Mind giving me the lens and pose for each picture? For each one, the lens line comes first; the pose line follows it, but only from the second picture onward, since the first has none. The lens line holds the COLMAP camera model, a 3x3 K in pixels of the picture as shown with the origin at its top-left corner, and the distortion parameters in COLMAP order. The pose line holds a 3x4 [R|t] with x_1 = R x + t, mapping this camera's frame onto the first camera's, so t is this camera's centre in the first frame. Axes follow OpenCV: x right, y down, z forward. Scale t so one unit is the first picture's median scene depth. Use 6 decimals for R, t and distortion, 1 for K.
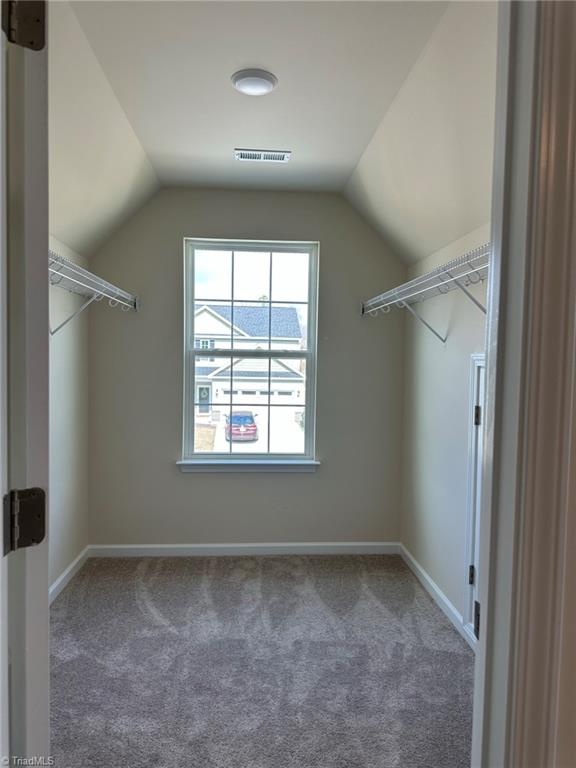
lens RADIAL K [[549.7, 0, 289.3], [0, 549.7, 380.0], [0, 0, 1]] dist [0.077522, -0.013642]
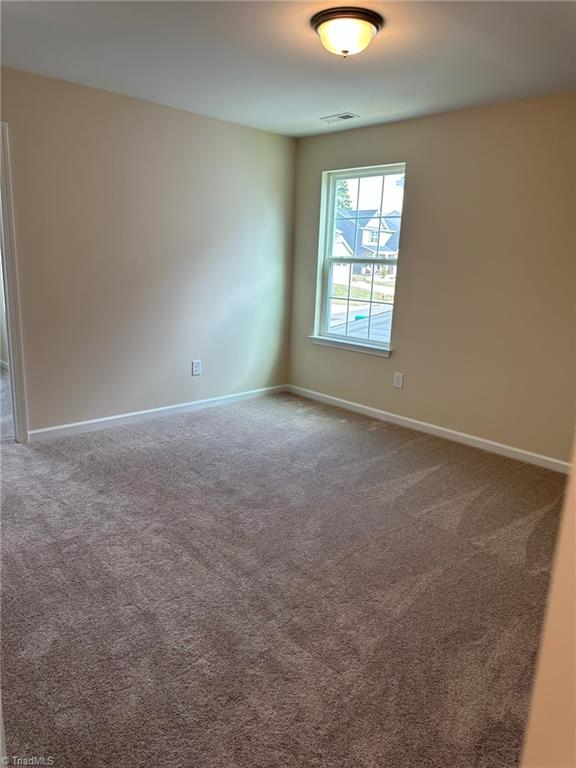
lens RADIAL K [[549.7, 0, 289.9], [0, 549.7, 384.1], [0, 0, 1]] dist [0.077522, -0.013642]
pose [[0.595582, 0.183779, -0.781989, 0.550432], [-0.061329, 0.981039, 0.183849, 0.005495], [0.800950, -0.061539, 0.595561, 0.039939]]
